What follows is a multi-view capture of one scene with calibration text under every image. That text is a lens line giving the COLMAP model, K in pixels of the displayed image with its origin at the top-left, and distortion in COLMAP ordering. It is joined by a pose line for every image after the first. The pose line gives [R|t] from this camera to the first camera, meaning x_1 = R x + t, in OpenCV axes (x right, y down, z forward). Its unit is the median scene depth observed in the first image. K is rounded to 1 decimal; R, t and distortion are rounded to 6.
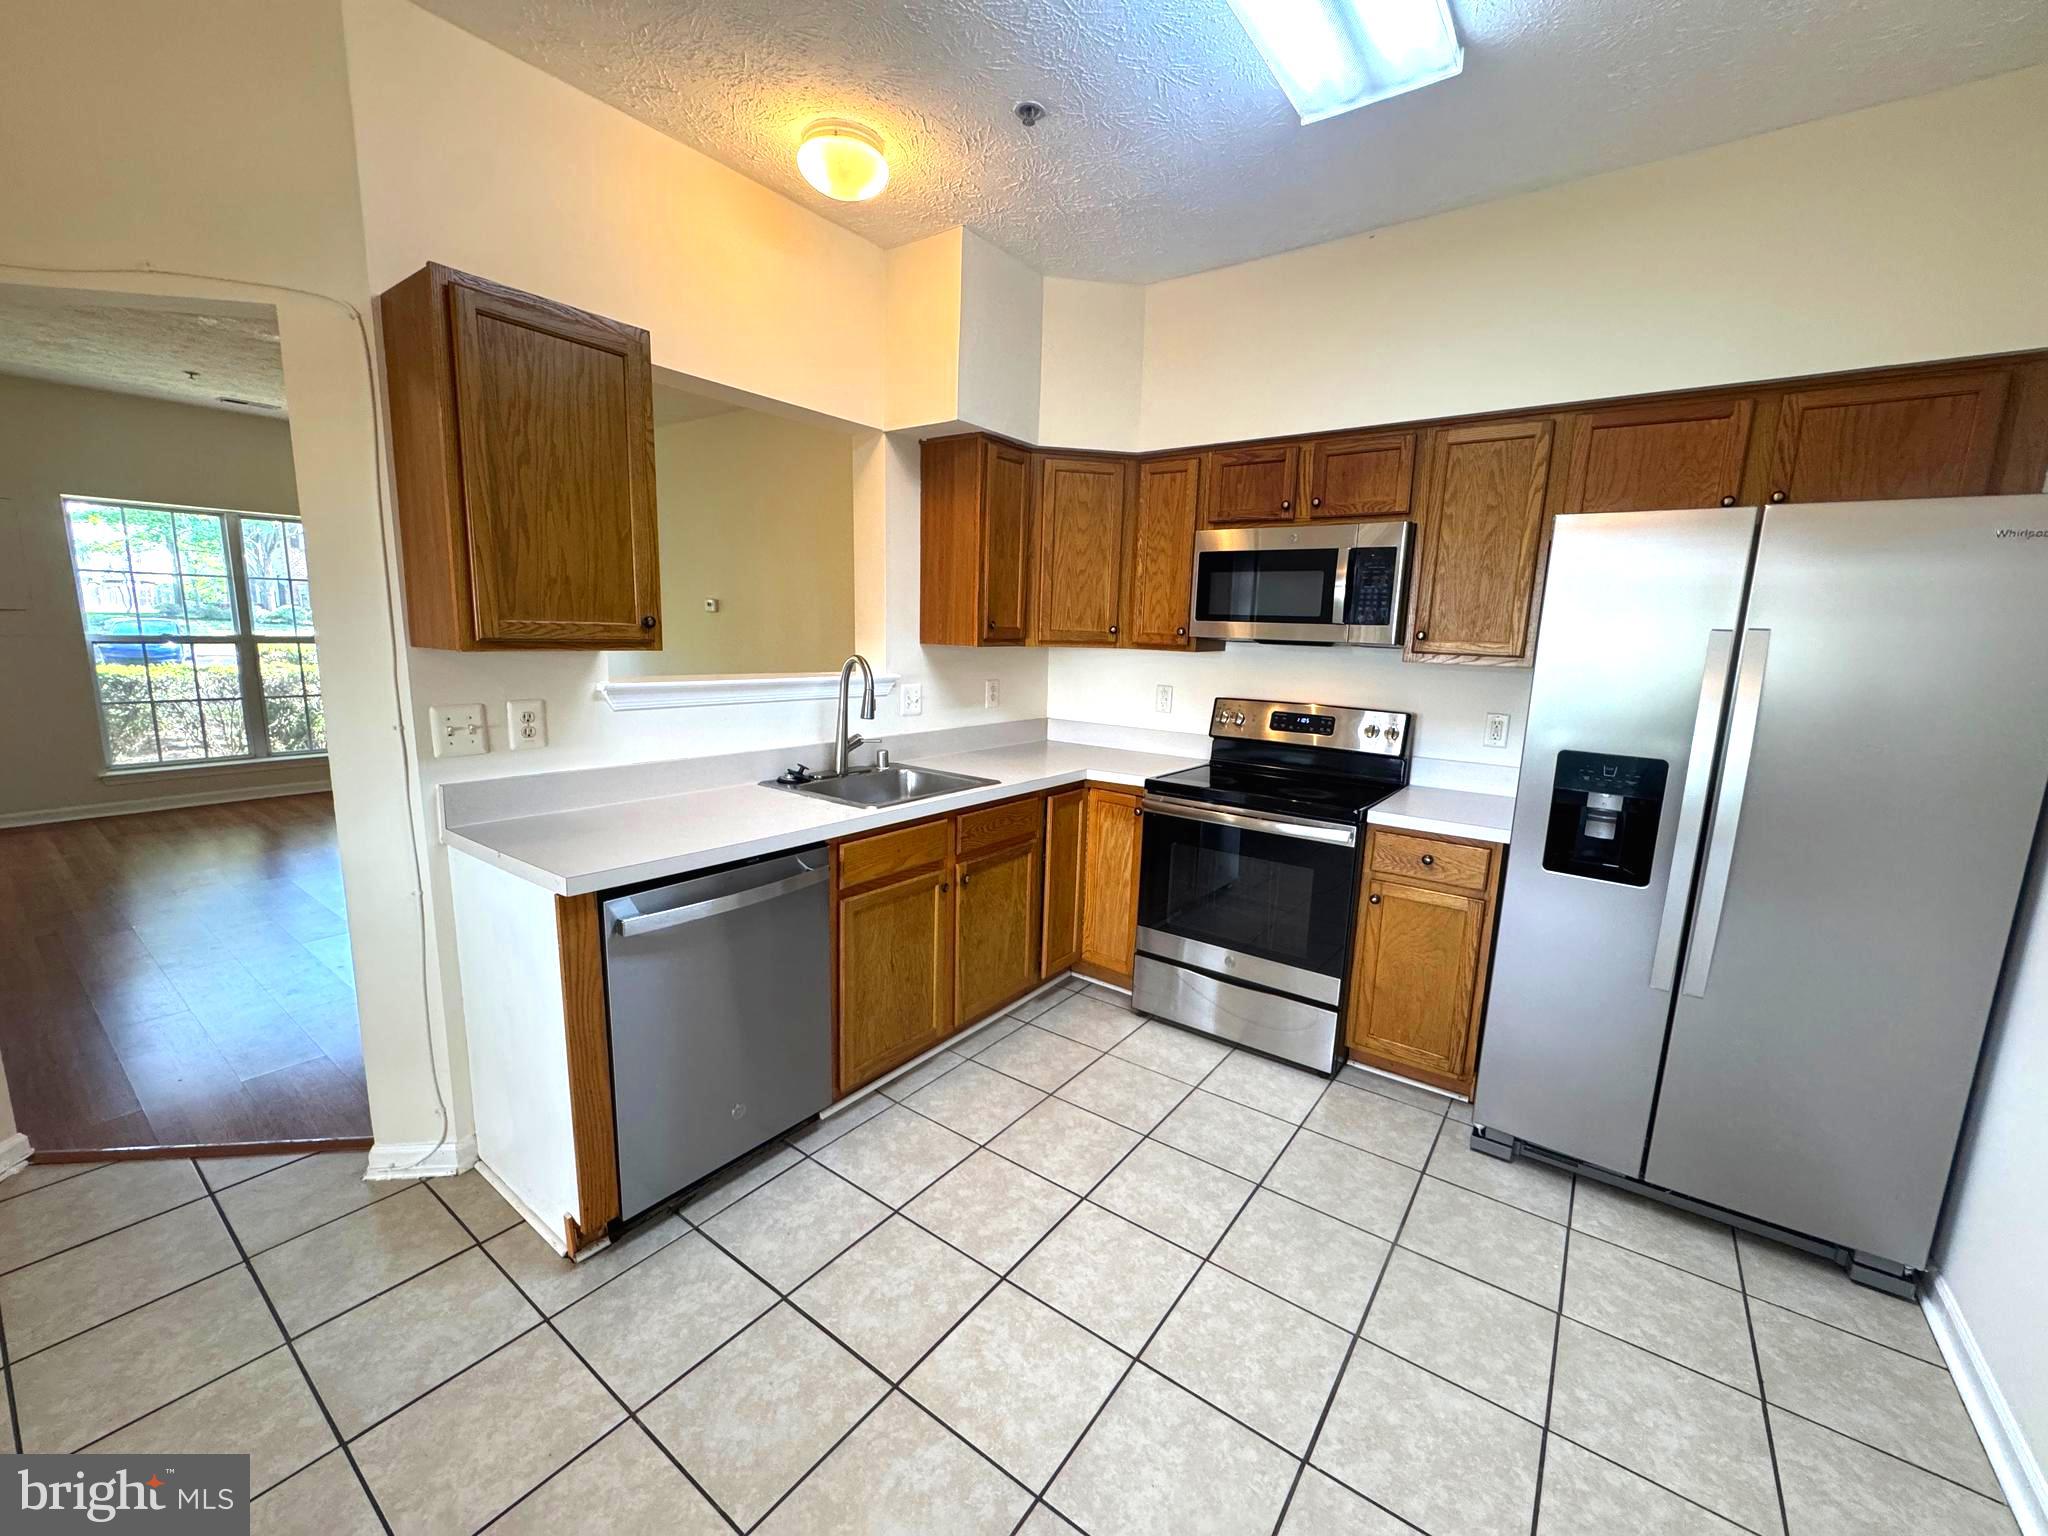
lens RADIAL K [[820.7, 0, 1024.0], [0, 820.7, 768.0], [0, 0, 1]] dist [-0.002969, -0.000113]
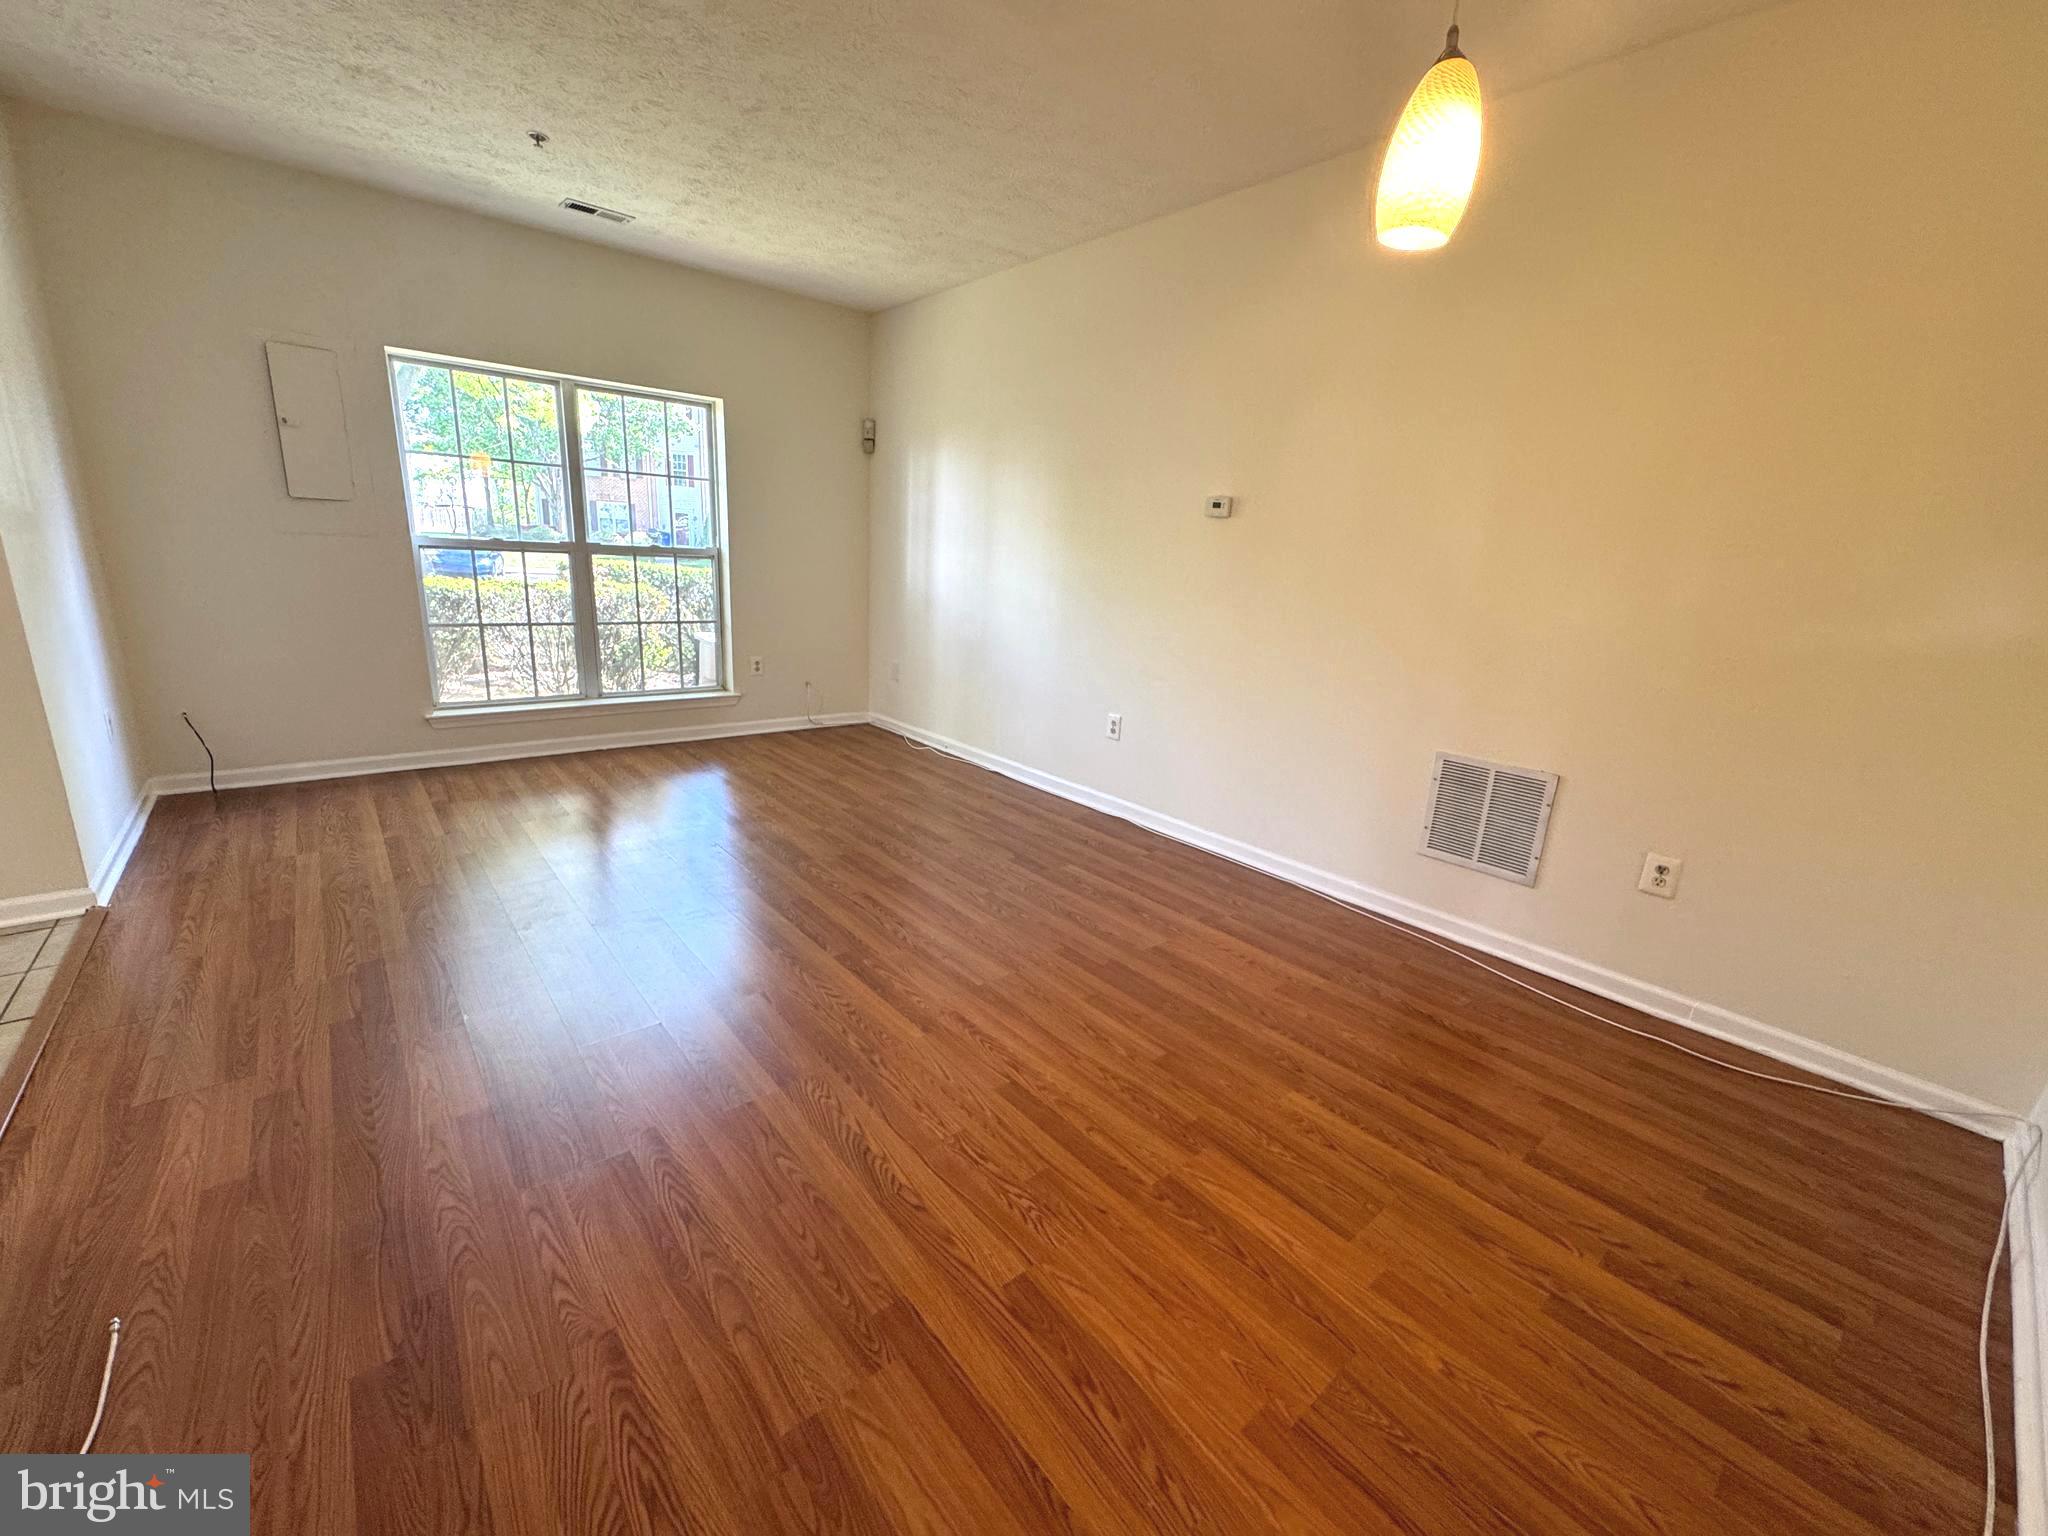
lens RADIAL K [[820.7, 0, 1024.0], [0, 820.7, 768.0], [0, 0, 1]] dist [-0.002969, -0.000113]
pose [[0.973428, 0.075874, -0.216058, -0.761387], [-0.059550, 0.994926, 0.081095, -0.079267], [0.221115, -0.066074, 0.973007, 0.685450]]
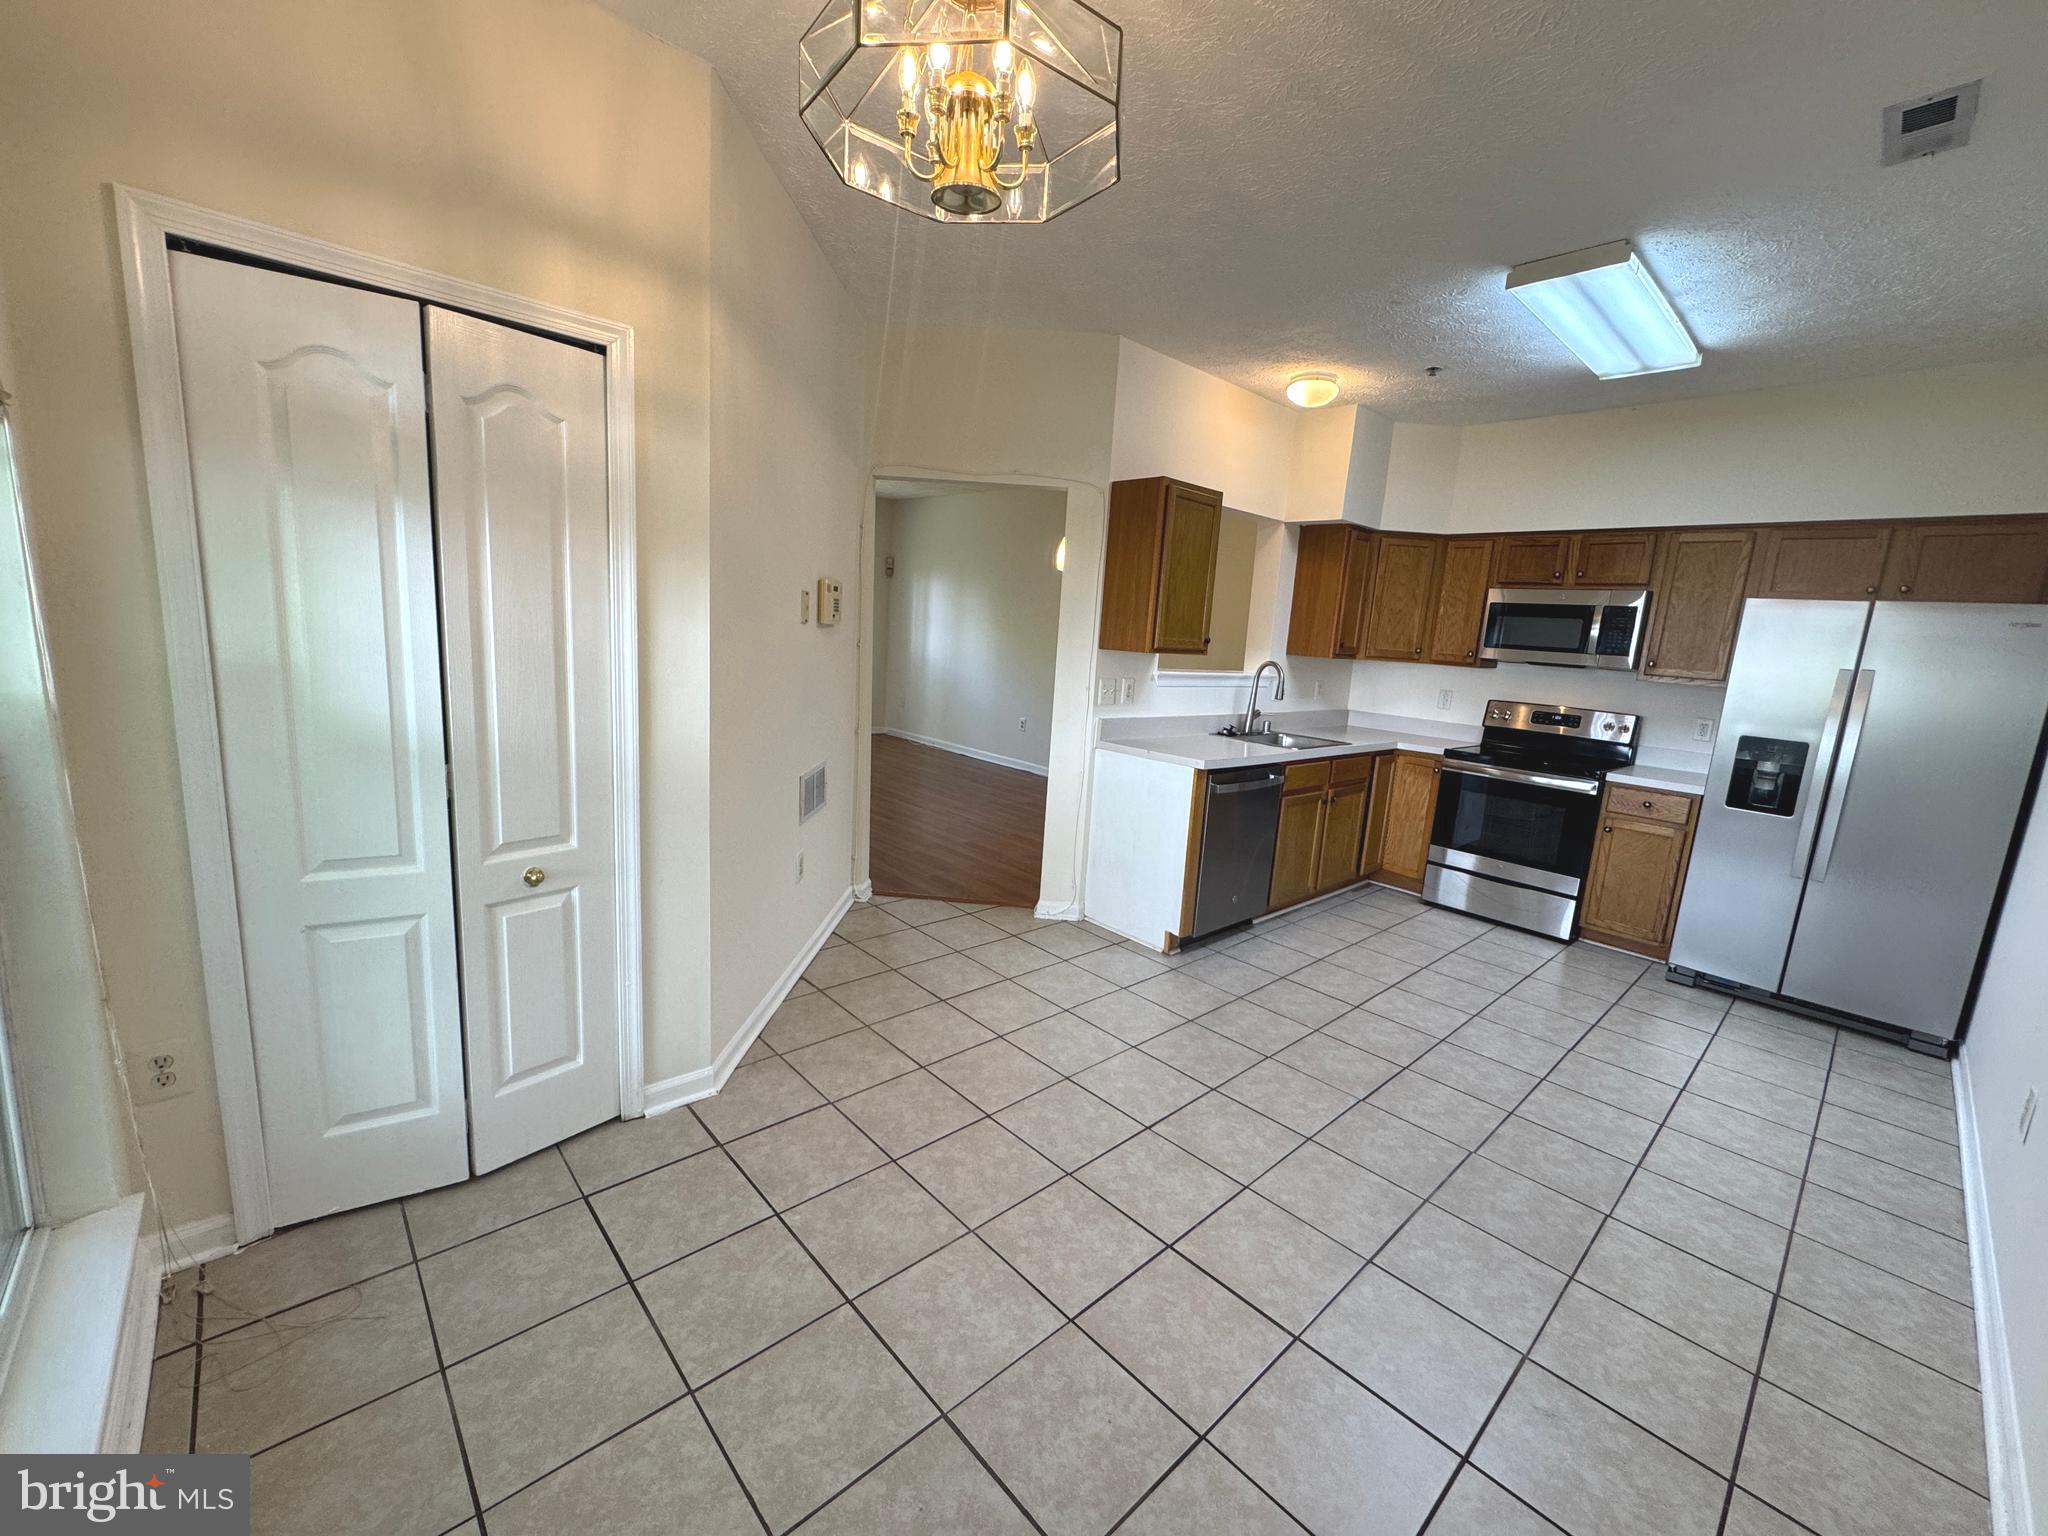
lens RADIAL K [[820.7, 0, 1024.0], [0, 820.7, 768.0], [0, 0, 1]] dist [-0.002969, -0.000113]
pose [[0.981147, 0.065657, -0.181767, -0.373895], [-0.066378, 0.997792, 0.002123, 0.106722], [0.181505, 0.009982, 0.983339, -0.714546]]
